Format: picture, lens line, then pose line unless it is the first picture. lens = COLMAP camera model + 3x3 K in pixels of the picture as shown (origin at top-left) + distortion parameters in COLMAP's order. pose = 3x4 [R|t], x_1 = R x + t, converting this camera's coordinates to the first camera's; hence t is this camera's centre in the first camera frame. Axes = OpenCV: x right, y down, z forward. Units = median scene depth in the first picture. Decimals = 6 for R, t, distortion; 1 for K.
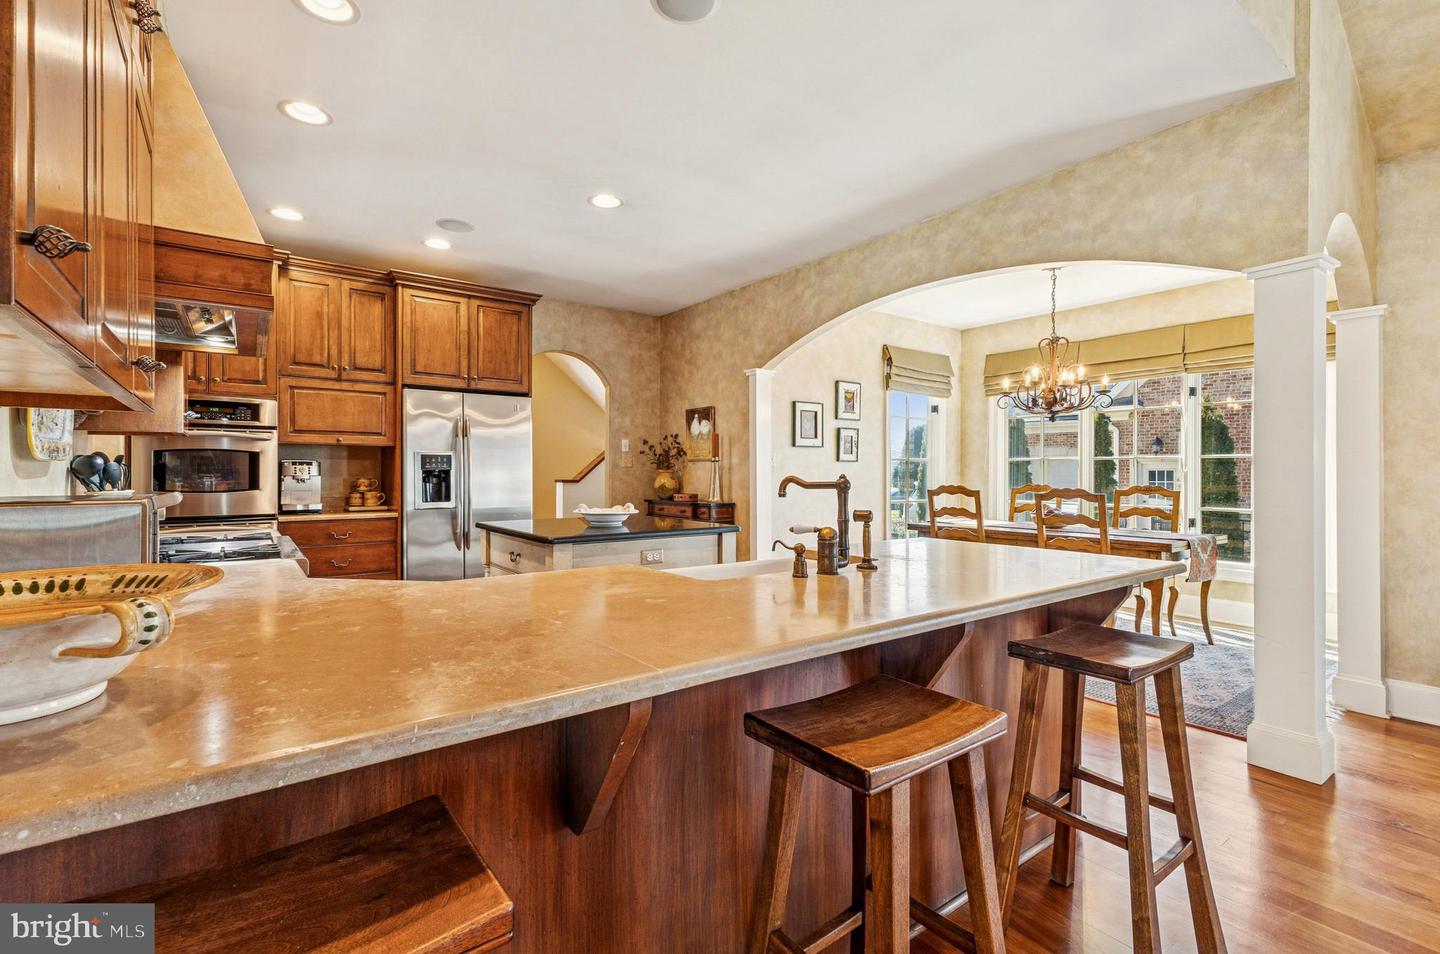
lens RADIAL K [[637.0, 0, 689.2], [0, 637.0, 472.6], [0, 0, 1]] dist [0.003976, 0.001673]
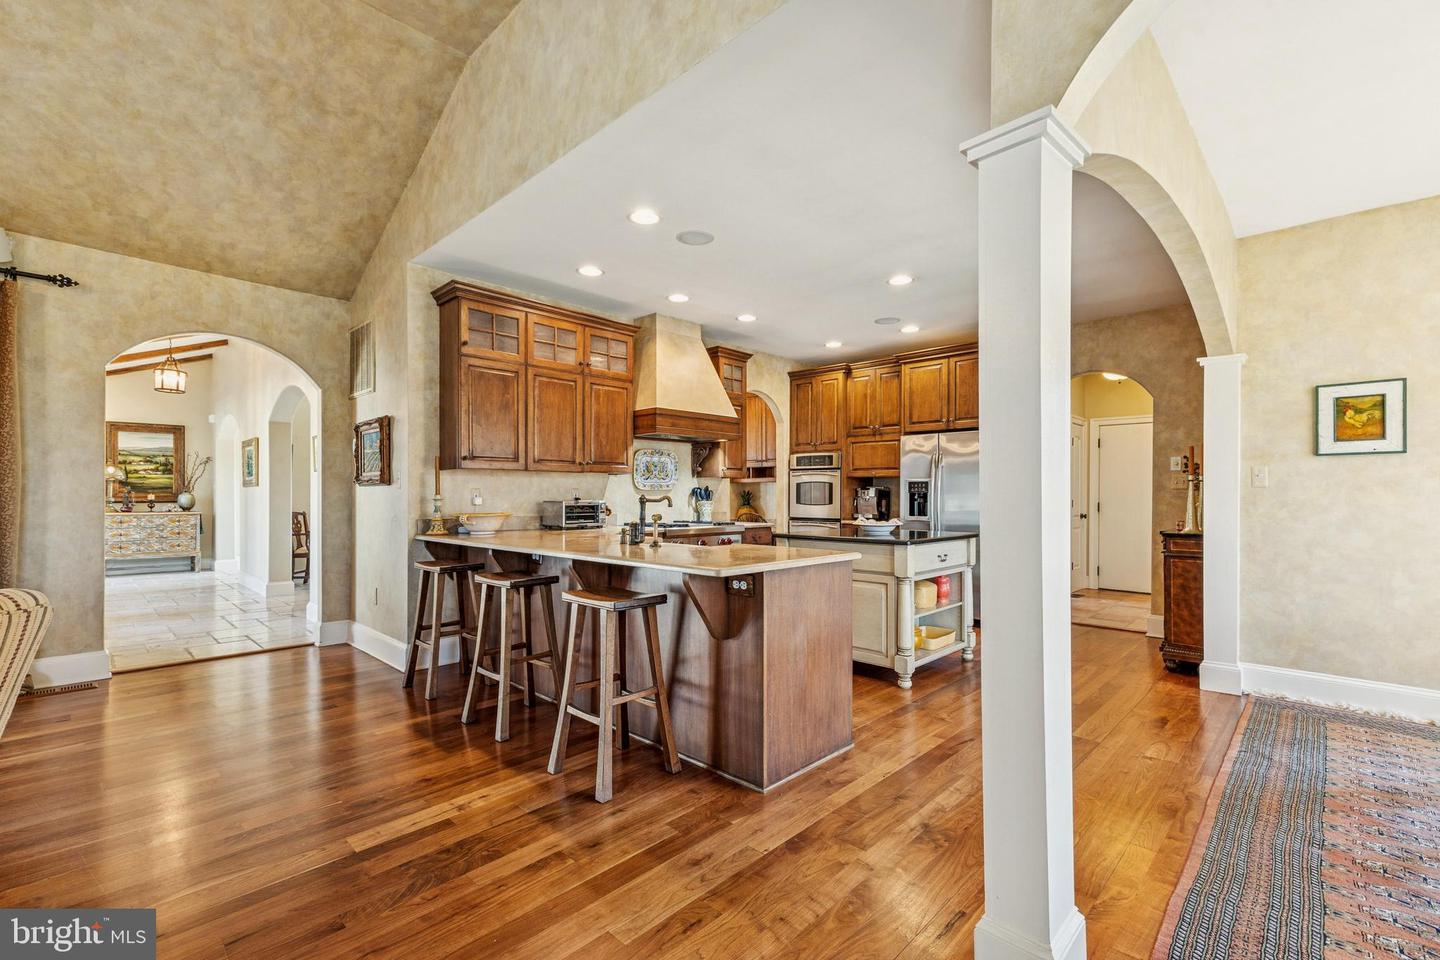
lens RADIAL K [[627.7, 0, 731.7], [0, 627.7, 494.5], [0, 0, 1]] dist [0.013821, -0.004761]
pose [[0.195442, -0.001536, -0.980714, 0.740033], [-0.004340, 0.999988, -0.002431, 0.004385], [0.980706, 0.004731, 0.195433, 0.300527]]
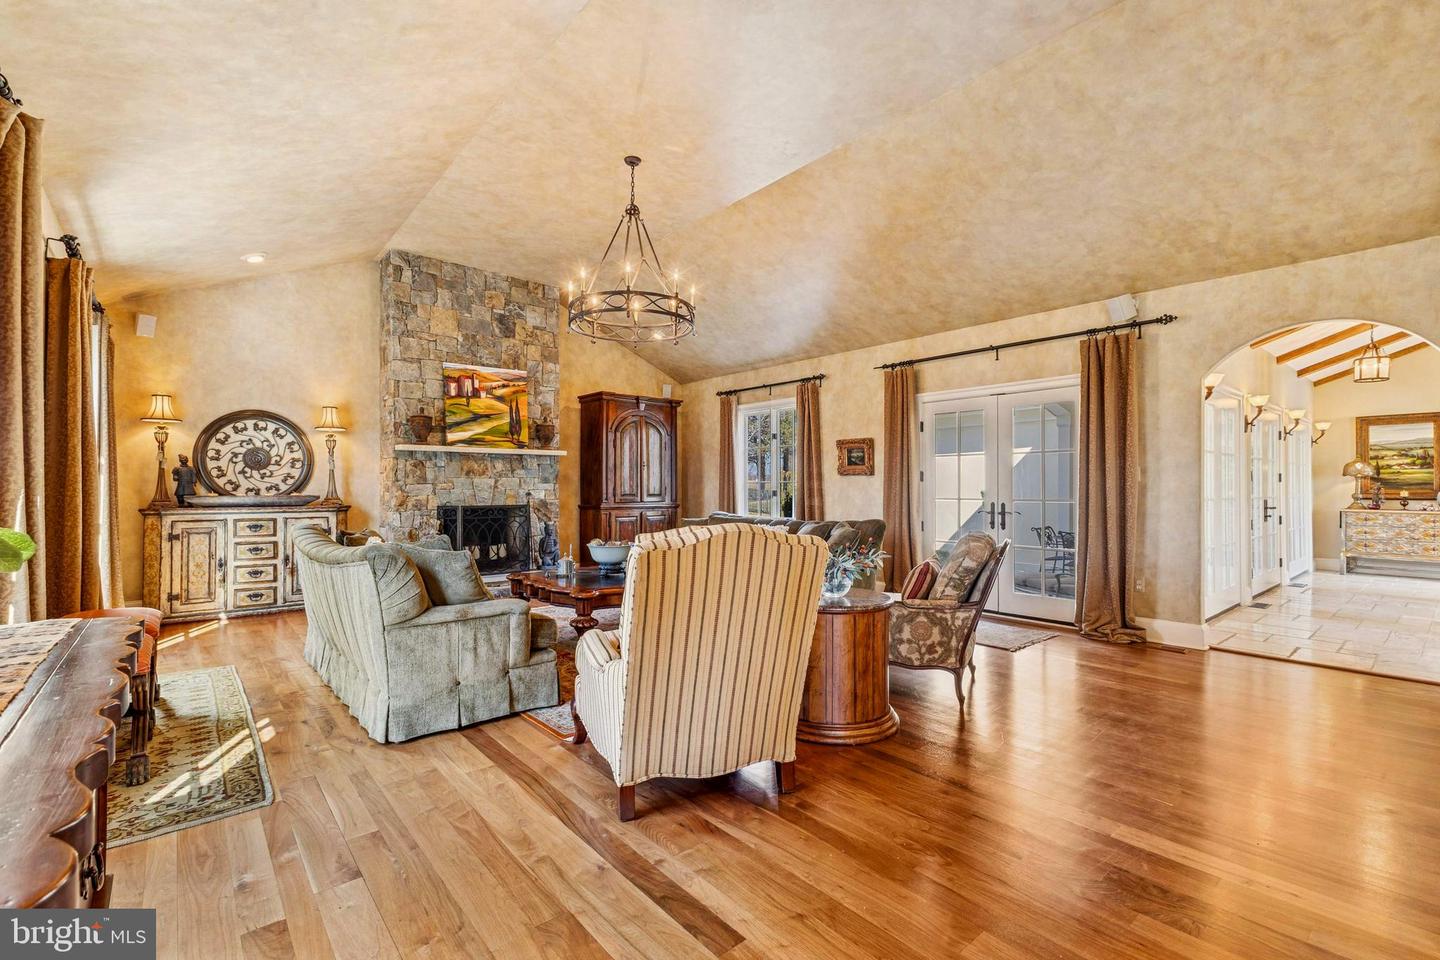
lens RADIAL K [[627.7, 0, 711.8], [0, 627.7, 488.8], [0, 0, 1]] dist [0.013821, -0.004761]
pose [[-0.996005, -0.003449, -0.089225, 0.601476], [-0.003685, 0.999990, 0.002479, 0.003687], [0.089216, 0.002798, -0.996008, 0.539508]]
